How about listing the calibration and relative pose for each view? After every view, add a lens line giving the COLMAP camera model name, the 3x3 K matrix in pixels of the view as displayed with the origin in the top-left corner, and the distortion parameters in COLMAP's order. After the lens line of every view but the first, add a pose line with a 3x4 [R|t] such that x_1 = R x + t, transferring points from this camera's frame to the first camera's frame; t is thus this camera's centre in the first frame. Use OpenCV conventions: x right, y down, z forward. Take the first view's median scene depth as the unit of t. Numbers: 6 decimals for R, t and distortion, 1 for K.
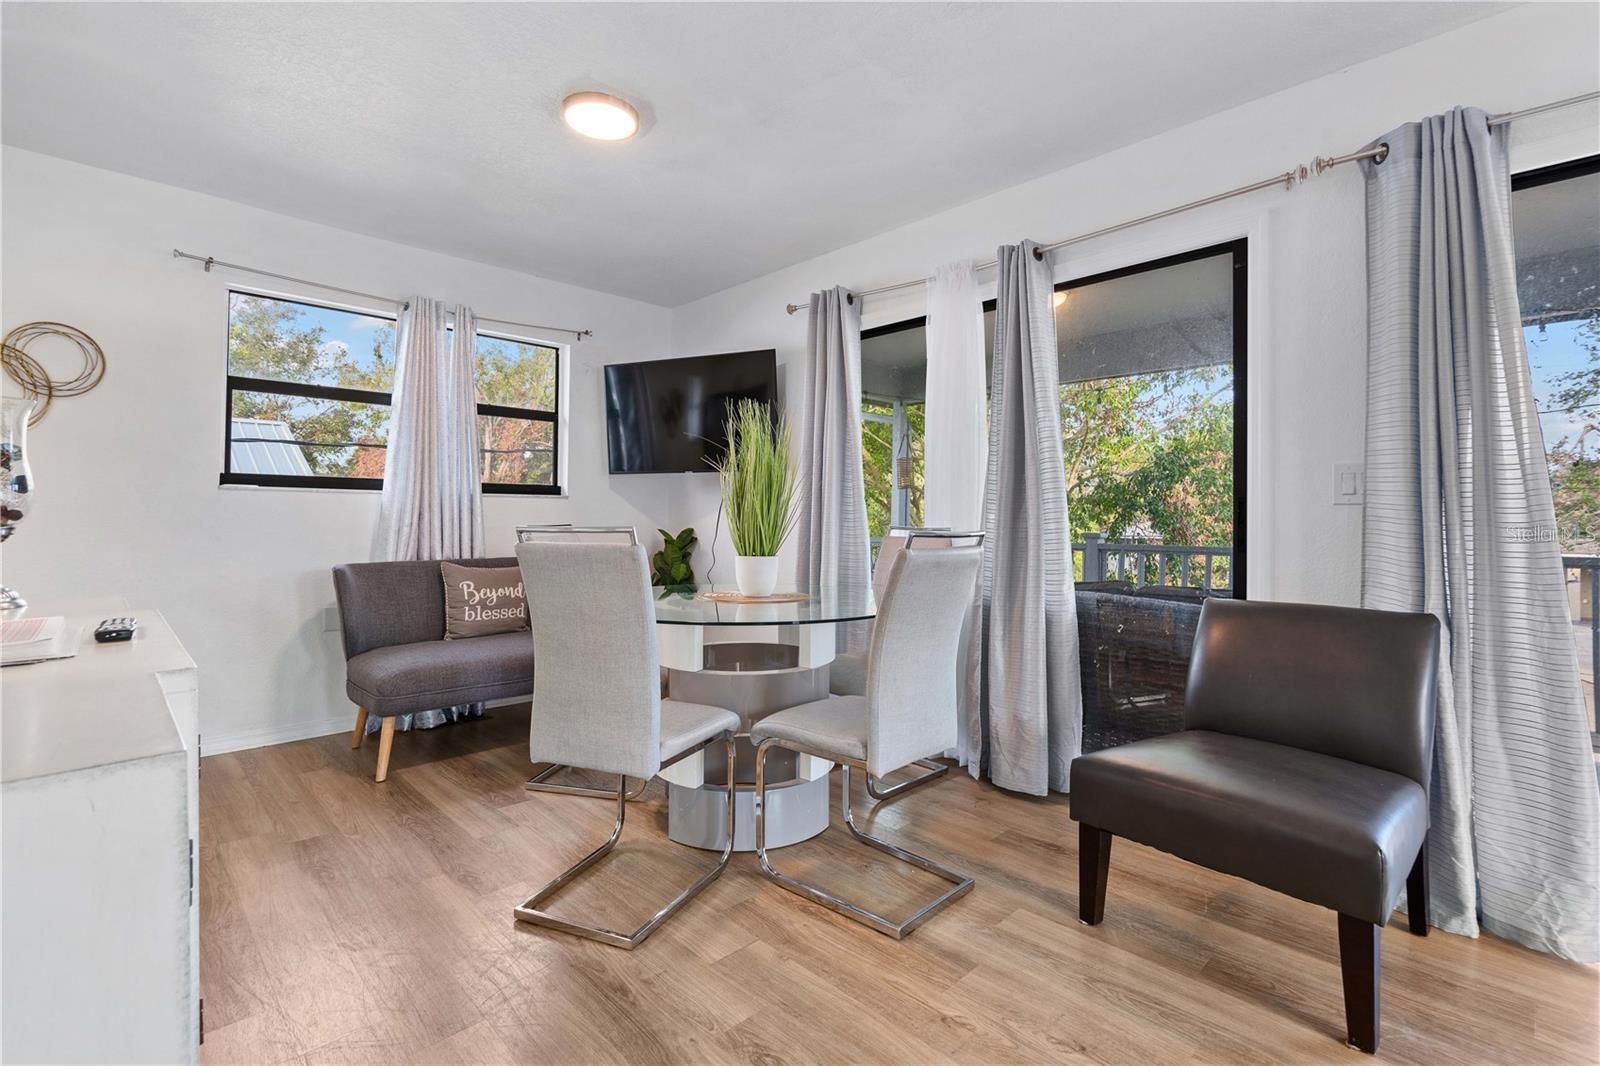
lens RADIAL K [[719.3, 0, 784.0], [0, 719.3, 505.2], [0, 0, 1]] dist [0.002819, -0.002342]
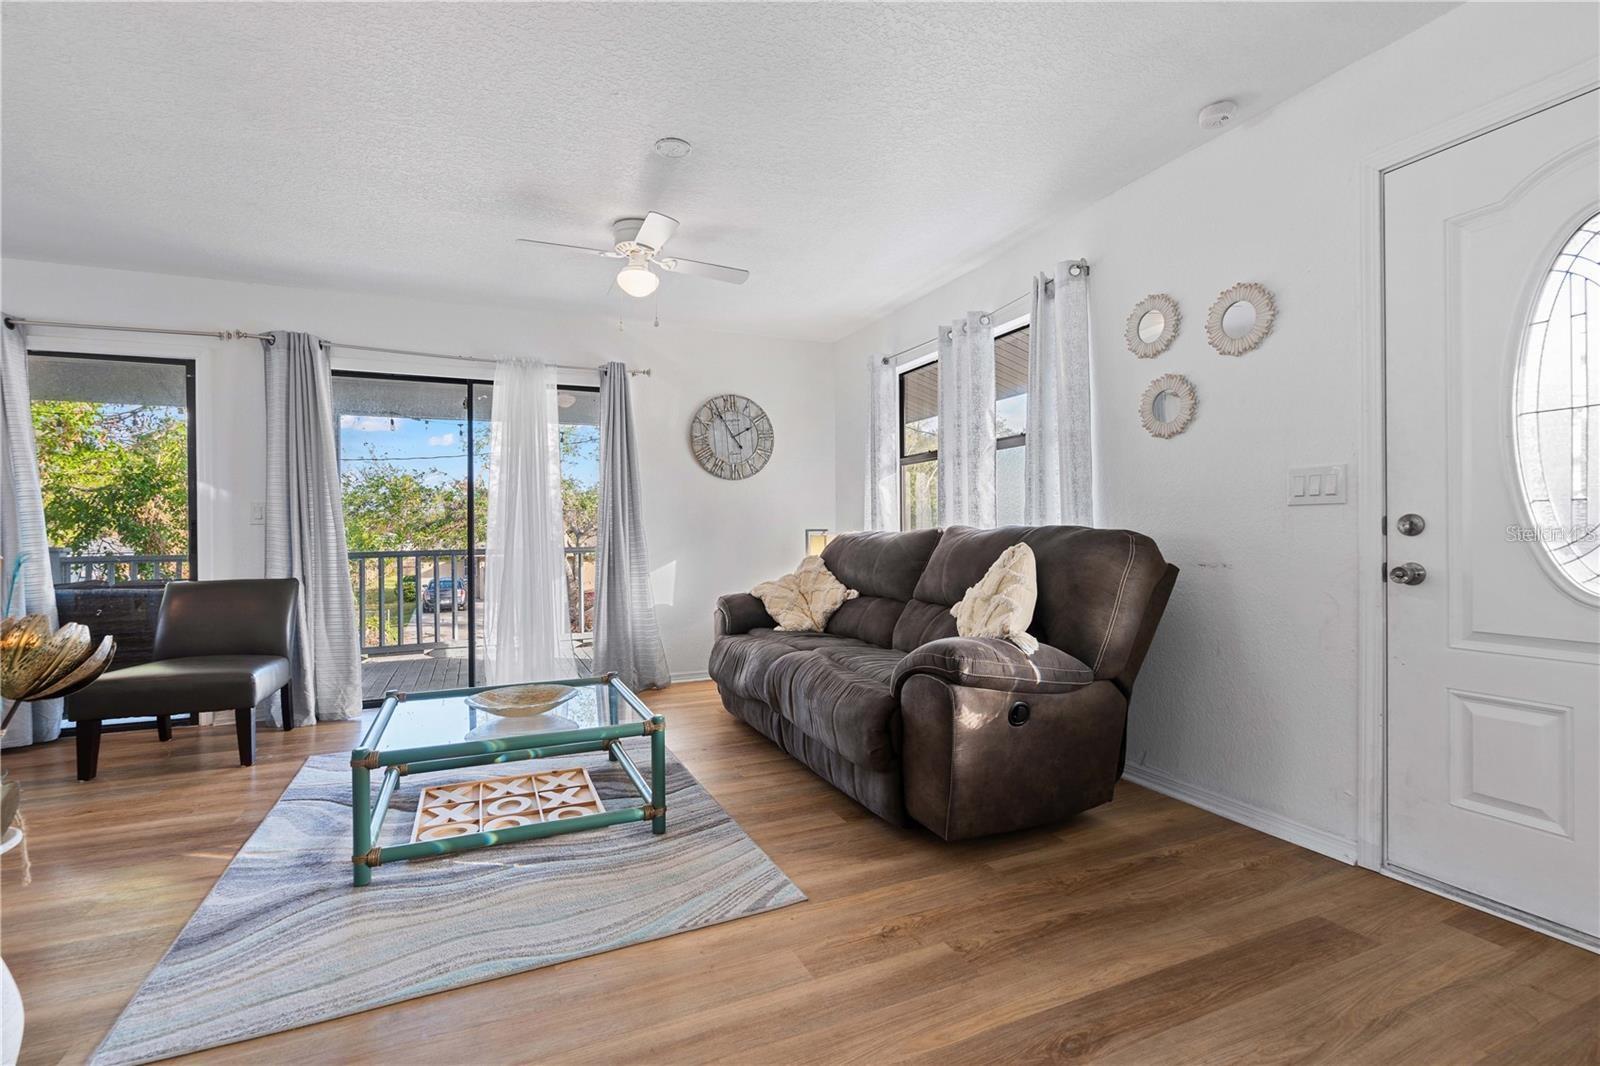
lens RADIAL K [[719.3, 0, 825.4], [0, 719.3, 534.9], [0, 0, 1]] dist [0.002819, -0.002342]
pose [[0.313108, -0.019034, 0.949527, -0.390539], [-0.004957, 0.999753, 0.021675, -0.016157], [-0.949705, -0.011494, 0.312936, -0.730937]]
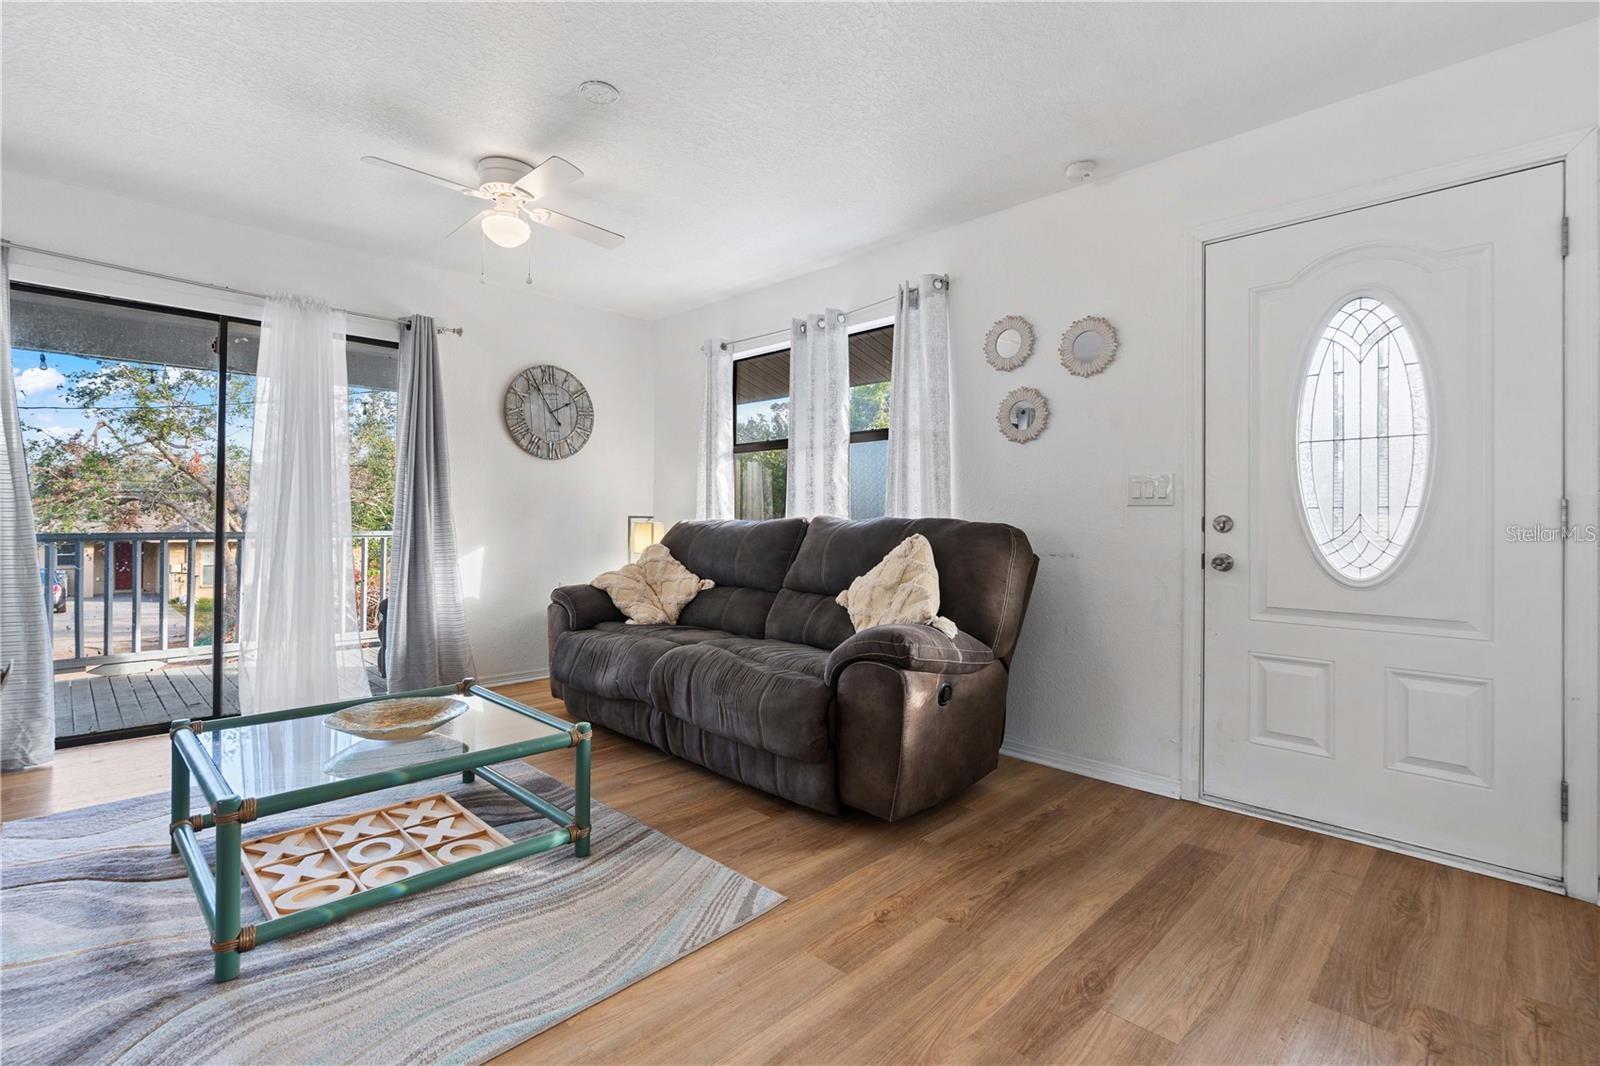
lens RADIAL K [[719.3, 0, 814.2], [0, 719.3, 519.9], [0, 0, 1]] dist [0.002819, -0.002342]
pose [[-0.044625, -0.013133, 0.998917, -0.417067], [-0.029923, 0.999483, 0.011803, -0.013880], [-0.998556, -0.029364, -0.044995, -0.457578]]
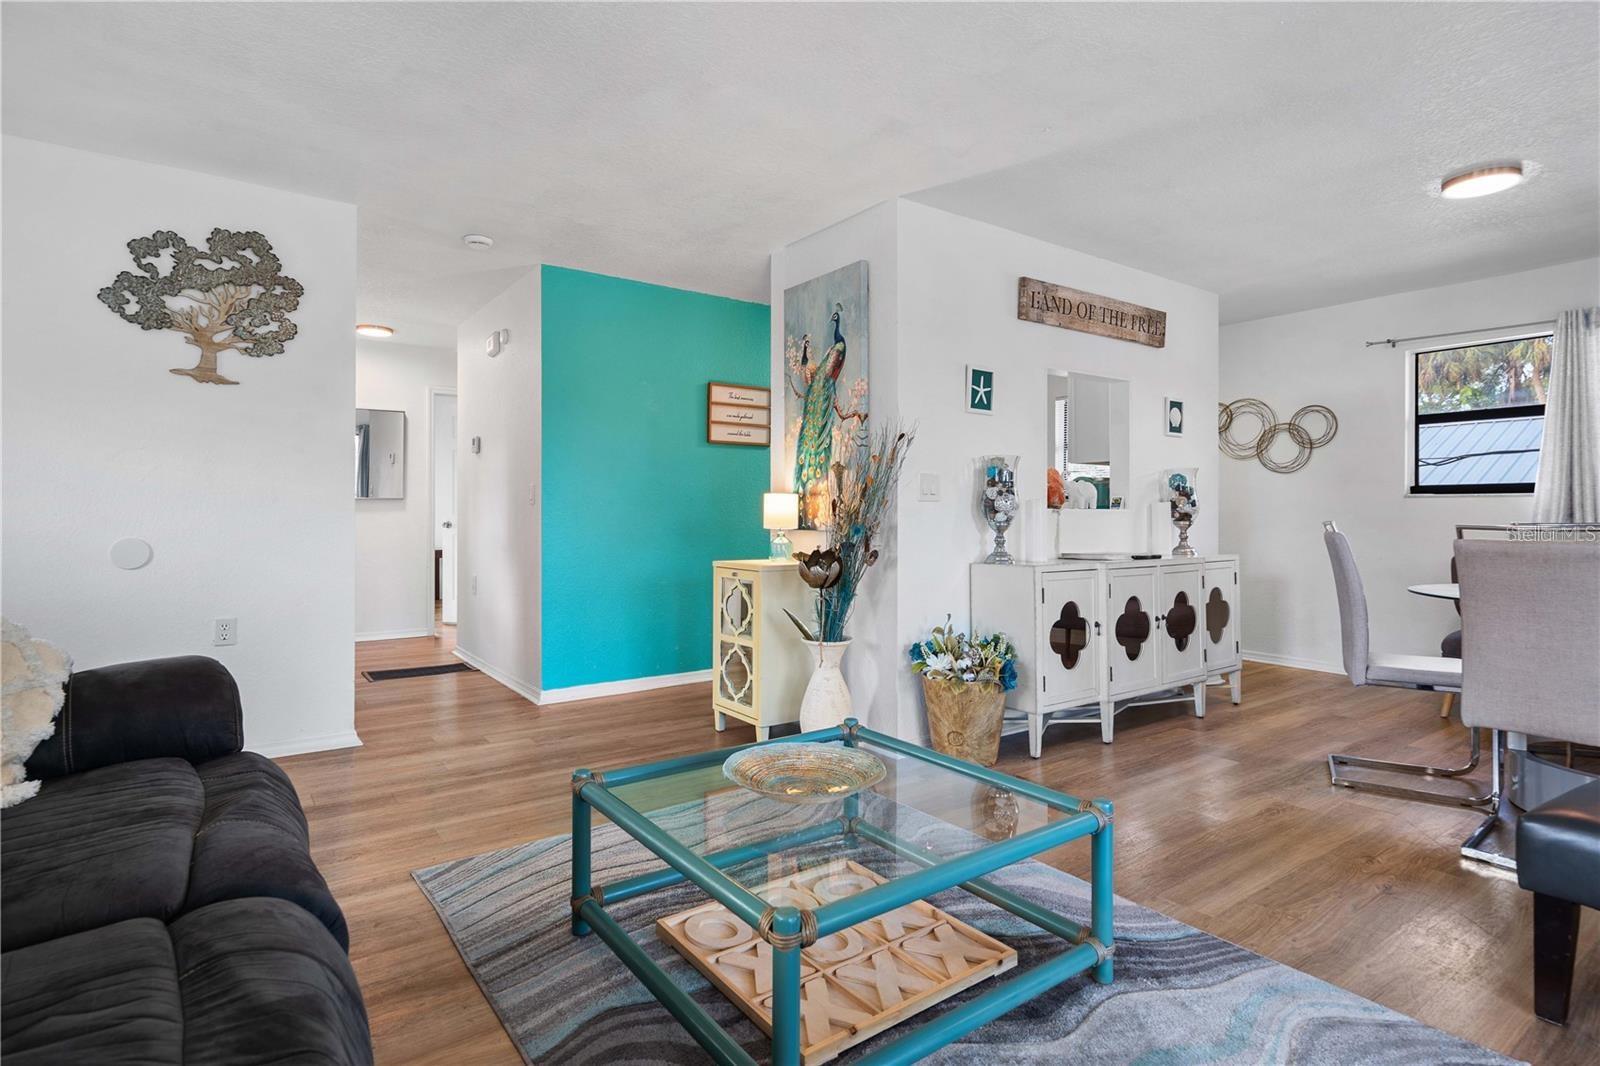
lens RADIAL K [[830.6, 0, 767.6], [0, 830.6, 508.1], [0, 0, 1]] dist [-0.000496, 0.003087]
pose [[-0.171126, -0.018138, -0.985082, 1.140315], [0.017280, 0.999621, -0.021408, 0.011888], [0.985098, -0.020686, -0.170748, 0.052878]]
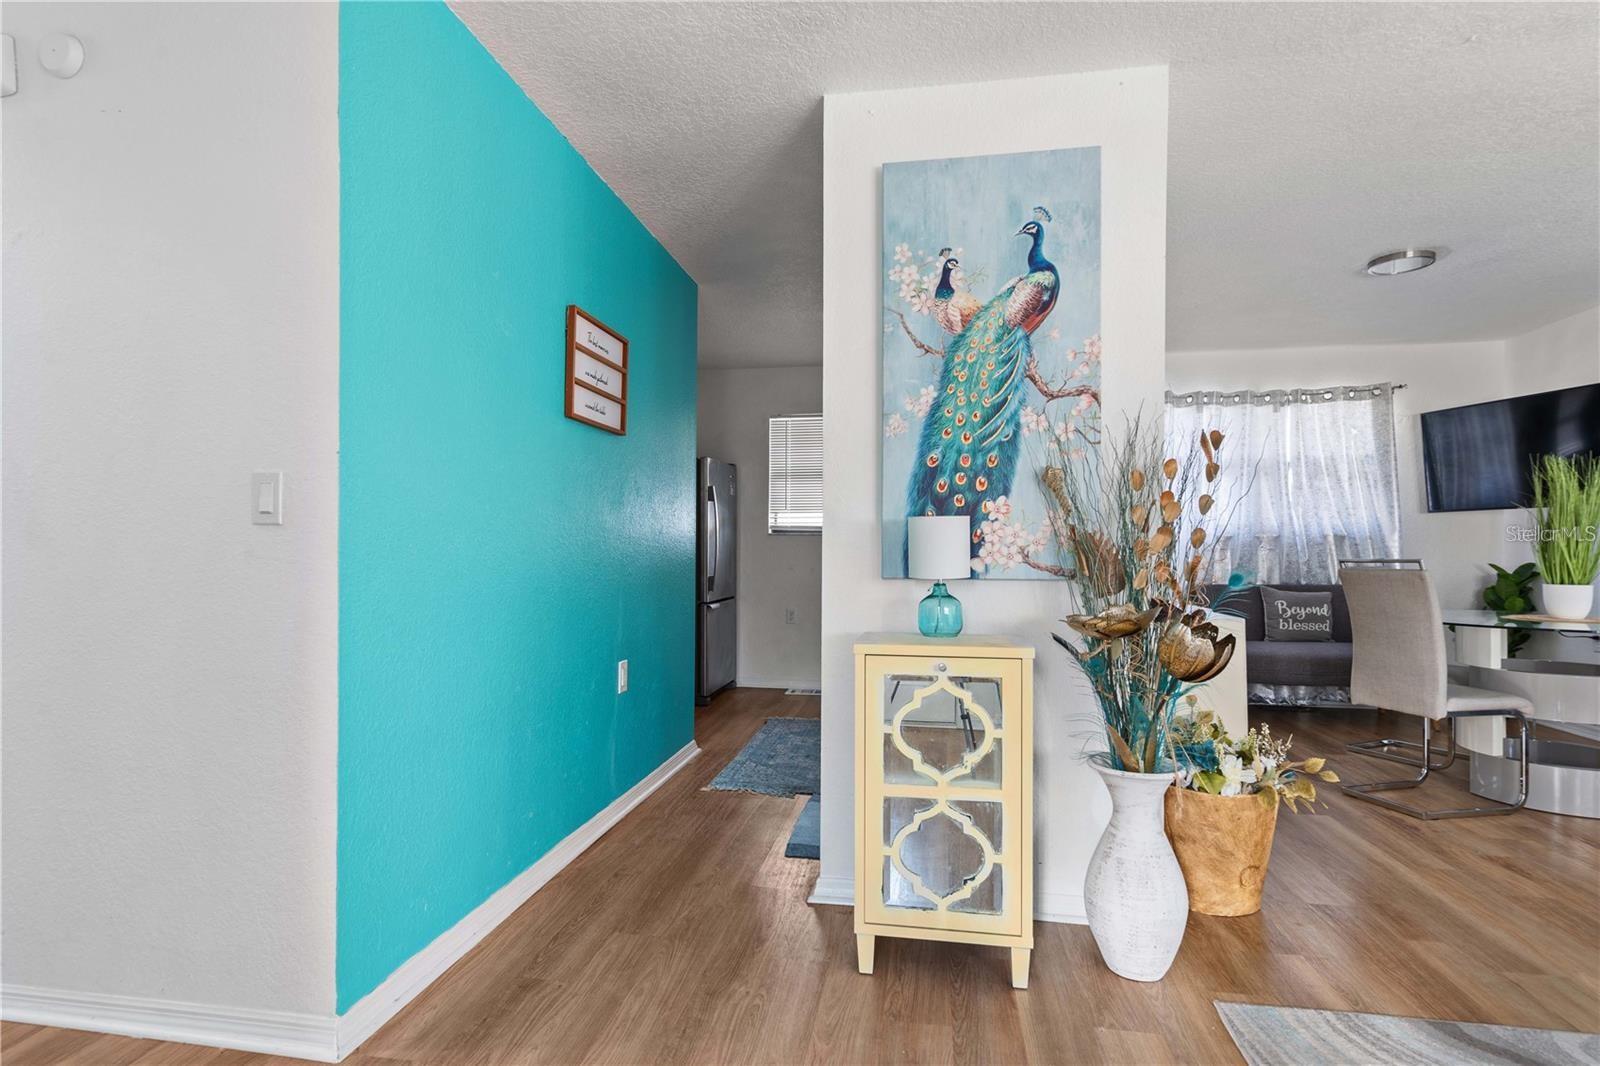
lens RADIAL K [[830.6, 0, 777.2], [0, 830.6, 548.6], [0, 0, 1]] dist [-0.000496, 0.003087]
pose [[0.592878, -0.011985, -0.805203, 0.272107], [0.020860, 0.999782, 0.000478, -0.015336], [0.805022, -0.017080, 0.592999, -0.792927]]
